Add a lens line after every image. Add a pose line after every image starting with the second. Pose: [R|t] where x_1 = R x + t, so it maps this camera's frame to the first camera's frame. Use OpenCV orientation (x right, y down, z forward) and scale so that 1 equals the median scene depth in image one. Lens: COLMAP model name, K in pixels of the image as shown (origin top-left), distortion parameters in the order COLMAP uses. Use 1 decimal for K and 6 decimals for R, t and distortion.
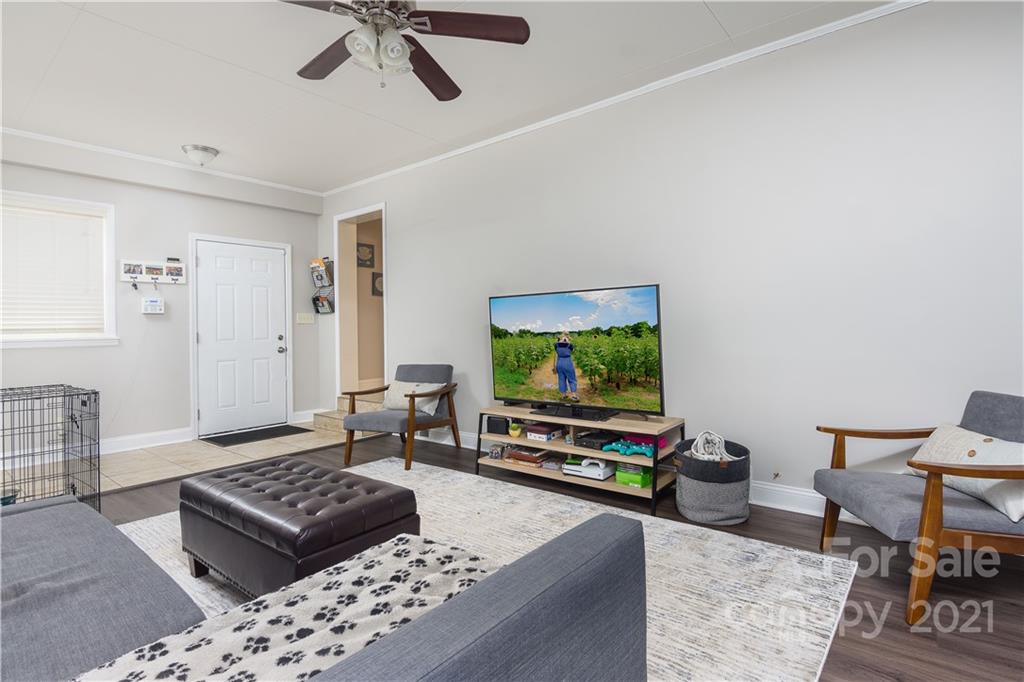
lens RADIAL K [[496.6, 0, 510.7], [0, 496.6, 320.9], [0, 0, 1]] dist [0.003785, -0.011199]
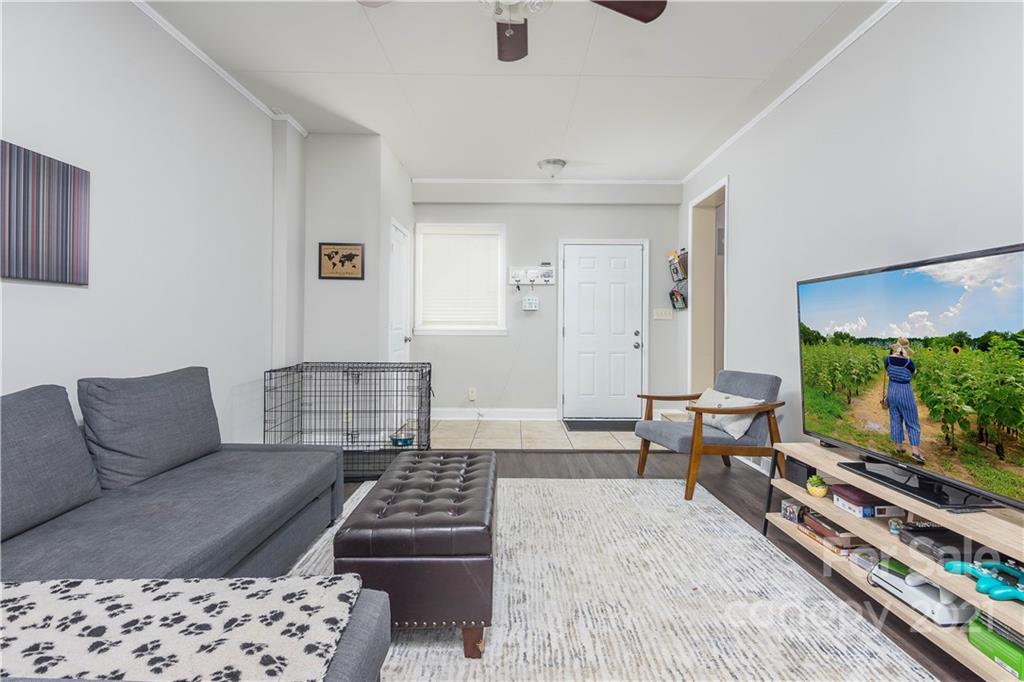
lens RADIAL K [[495.4, 0, 512.0], [0, 495.4, 327.2], [0, 0, 1]] dist [-0.001953, -0.004620]
pose [[0.652355, 0.021995, -0.757594, 0.243657], [-0.006172, 0.999700, 0.023710, -0.001569], [0.757888, -0.010791, 0.652295, 0.284736]]
